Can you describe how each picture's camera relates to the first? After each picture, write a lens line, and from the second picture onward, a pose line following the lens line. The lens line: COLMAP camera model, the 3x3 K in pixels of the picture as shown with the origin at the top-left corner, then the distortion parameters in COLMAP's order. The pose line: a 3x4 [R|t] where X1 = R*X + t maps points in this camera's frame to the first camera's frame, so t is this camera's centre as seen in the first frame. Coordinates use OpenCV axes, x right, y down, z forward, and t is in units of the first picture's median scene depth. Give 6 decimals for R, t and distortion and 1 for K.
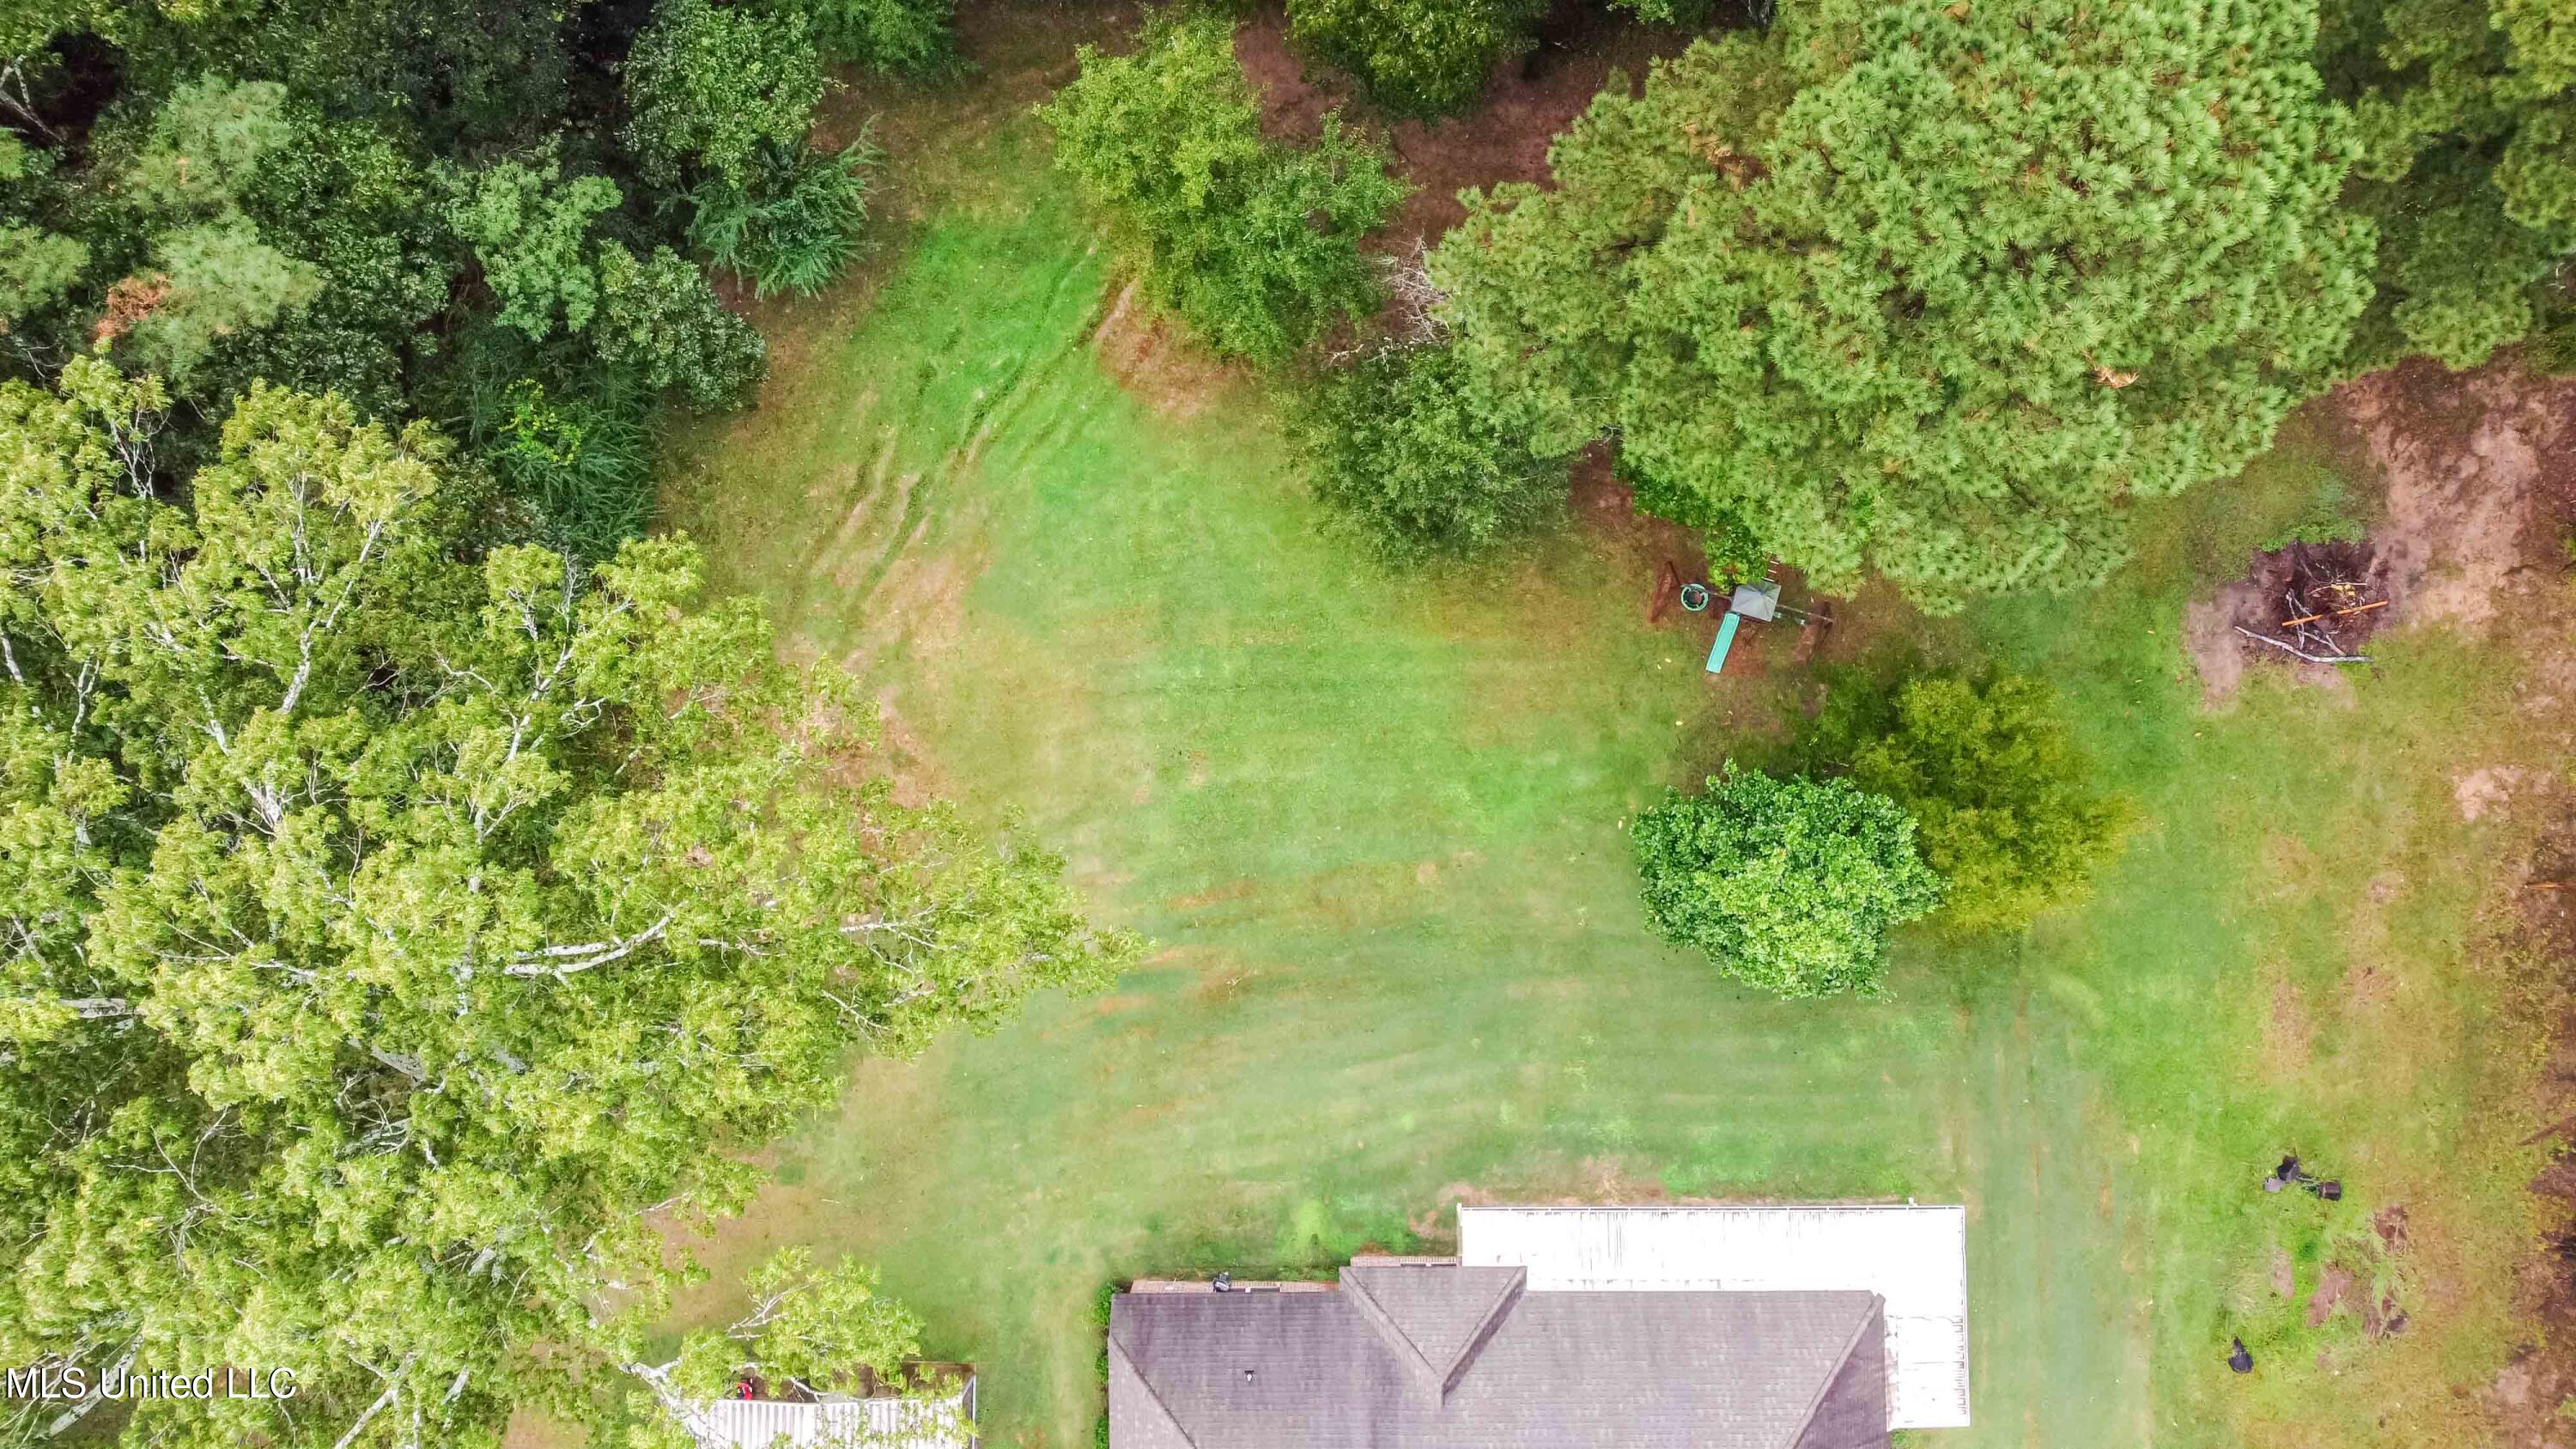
lens RADIAL K [[1994.1, 0, 1288.2], [0, 1994.1, 730.3], [0, 0, 1]] dist [0.001712, -0.001953]
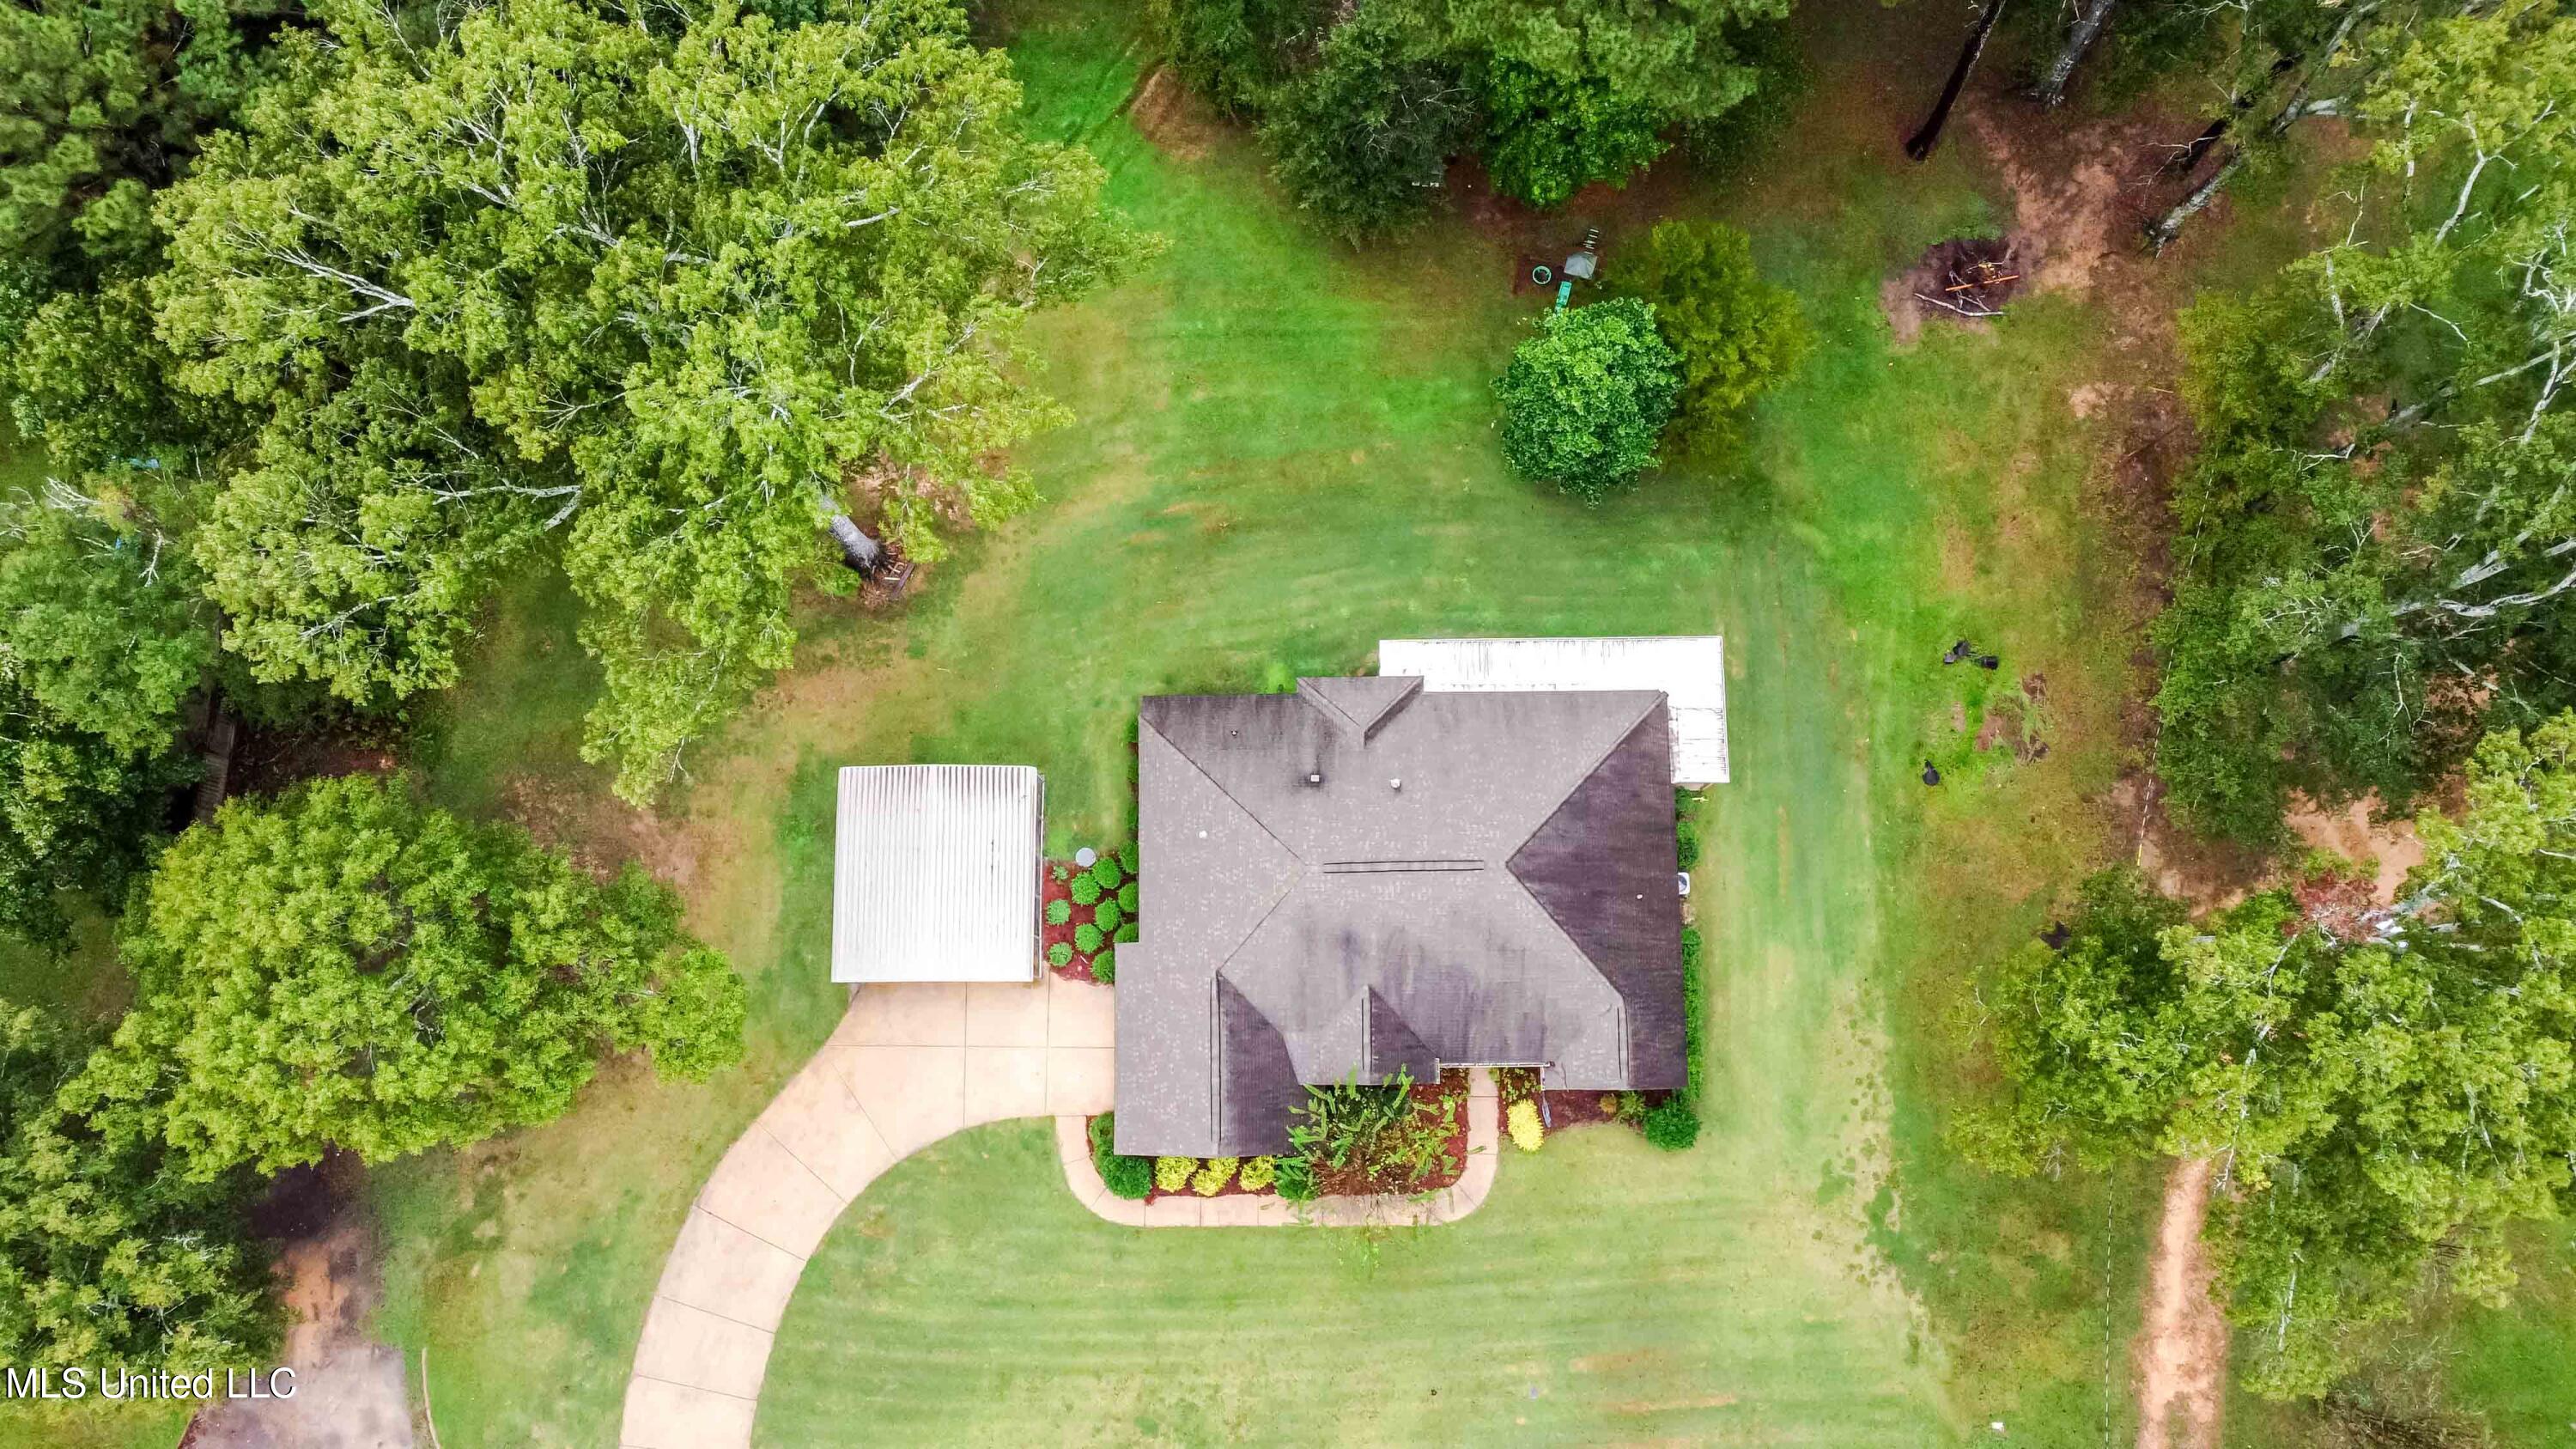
lens RADIAL K [[1994.1, 0, 1288.2], [0, 1994.1, 730.3], [0, 0, 1]] dist [0.001712, -0.001953]
pose [[0.999991, -0.003612, -0.002320, 0.021338], [0.003307, 0.992722, -0.120386, 0.443949], [0.002738, 0.120377, 0.992724, -0.411082]]
